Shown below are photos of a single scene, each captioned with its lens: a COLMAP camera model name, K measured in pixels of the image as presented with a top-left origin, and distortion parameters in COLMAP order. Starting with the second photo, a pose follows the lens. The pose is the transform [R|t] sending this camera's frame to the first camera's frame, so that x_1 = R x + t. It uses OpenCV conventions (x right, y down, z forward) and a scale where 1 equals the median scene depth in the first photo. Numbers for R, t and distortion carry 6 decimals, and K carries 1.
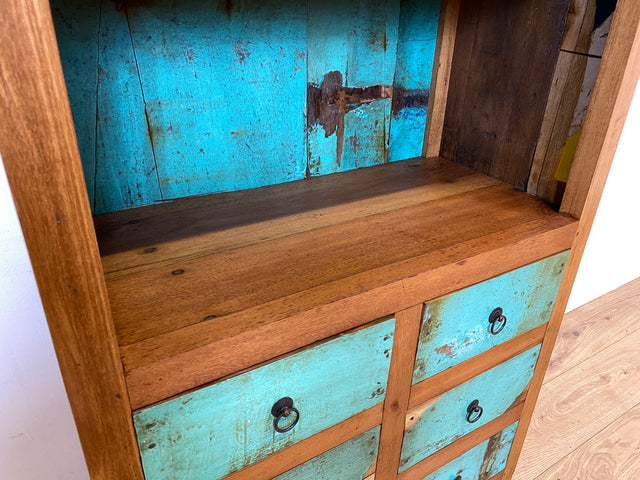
lens RADIAL K [[486.2, 0, 321.4], [0, 486.2, 236.7], [0, 0, 1]] dist [0.046678, -0.047710]
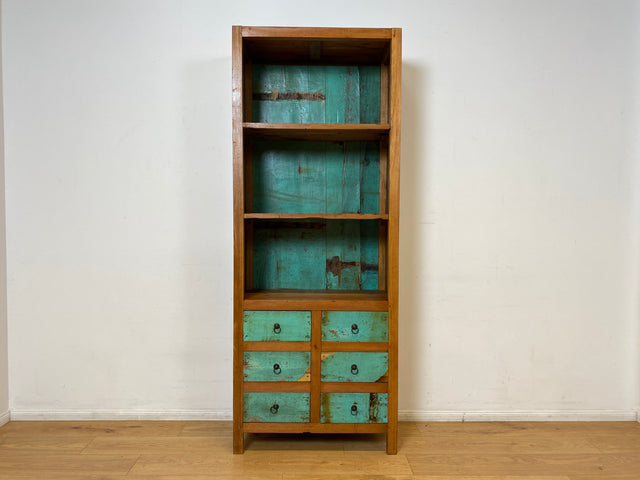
lens RADIAL K [[486.2, 0, 319.3], [0, 486.2, 238.1], [0, 0, 1]] dist [0.046678, -0.047710]
pose [[0.856474, -0.004604, -0.516170, 1.616695], [-0.218283, 0.902922, -0.370248, 0.774820], [0.467766, 0.429779, 0.772324, -1.588383]]
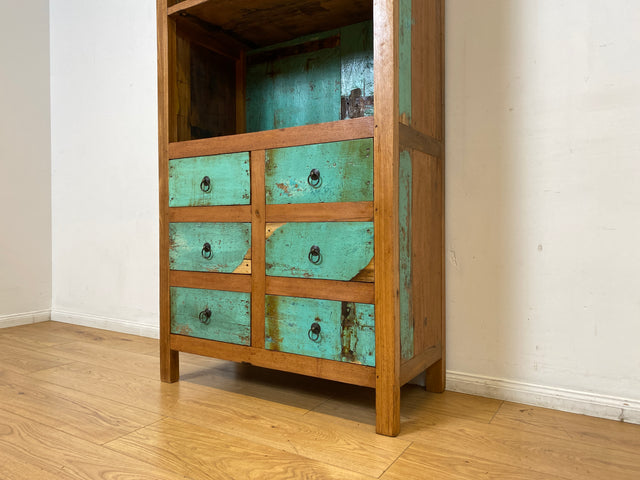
lens RADIAL K [[486.2, 0, 313.4], [0, 486.2, 230.0], [0, 0, 1]] dist [0.046678, -0.047710]
pose [[0.438169, -0.029024, -0.898424, 1.663571], [-0.394980, 0.891603, -0.221438, 0.633444], [0.807465, 0.451886, 0.379209, 0.427344]]
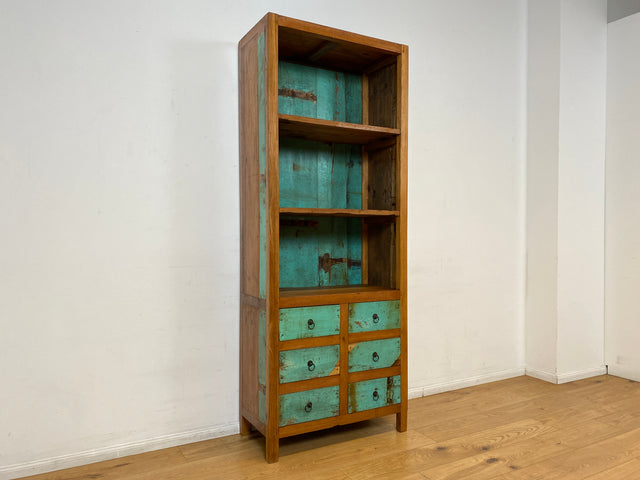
lens RADIAL K [[486.2, 0, 321.2], [0, 486.2, 239.6], [0, 0, 1]] dist [0.046678, -0.047710]
pose [[0.998281, -0.029323, -0.050754, 0.160875], [0.003199, 0.891838, -0.452345, 1.083049], [0.058528, 0.451404, 0.890398, -1.991207]]
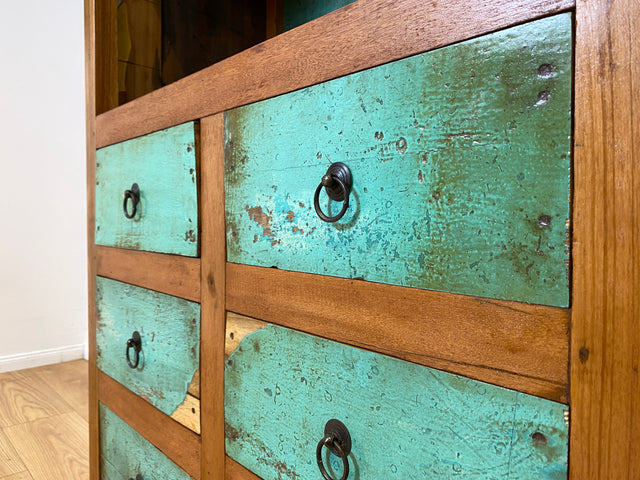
lens RADIAL K [[486.2, 0, 309.0], [0, 486.2, 236.1], [0, 0, 1]] dist [0.046678, -0.047710]
pose [[0.171322, 0.006040, -0.985197, 0.756185], [-0.447173, 0.891521, -0.072297, 0.235770], [0.877887, 0.452939, 0.155438, 0.851448]]
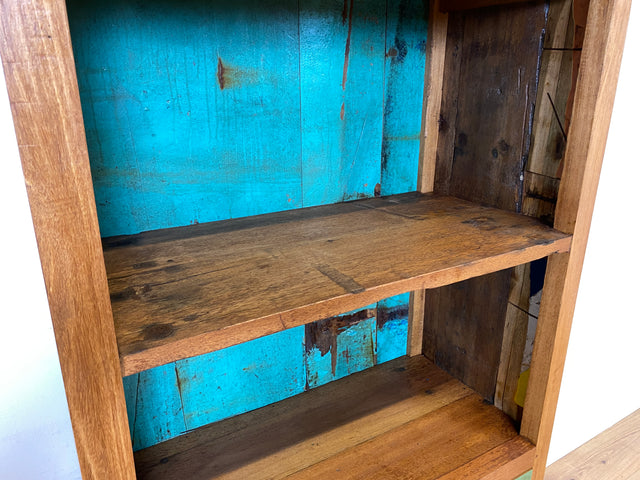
lens RADIAL K [[486.2, 0, 315.0], [0, 486.2, 240.5], [0, 0, 1]] dist [0.046678, -0.047710]
pose [[0.999296, -0.022159, -0.030260, 0.038206], [0.017471, 0.988948, -0.147227, -0.339267], [0.033188, 0.146594, 0.988640, -0.246175]]
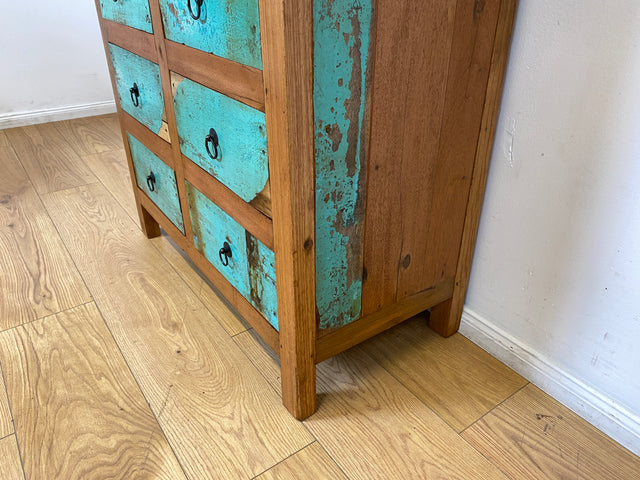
lens RADIAL K [[486.2, 0, 321.1], [0, 486.2, 237.0], [0, 0, 1]] dist [0.046678, -0.047710]
pose [[0.063426, 0.461183, -0.885035, 1.210183], [-0.453062, 0.803475, 0.386215, 0.068281], [0.889220, 0.376480, 0.259906, 1.038200]]
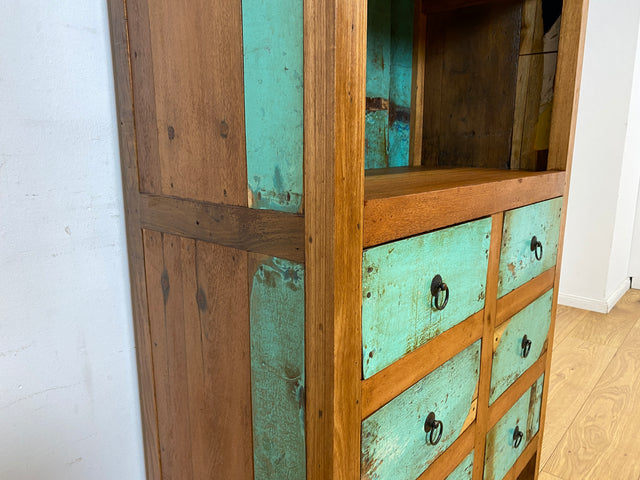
lens RADIAL K [[486.2, 0, 317.5], [0, 486.2, 247.0], [0, 0, 1]] dist [0.046678, -0.047710]
pose [[0.957305, -0.091785, 0.274123, -0.440734], [0.158845, 0.959289, -0.233525, 0.335212], [-0.241529, 0.267097, 0.932911, 0.012137]]
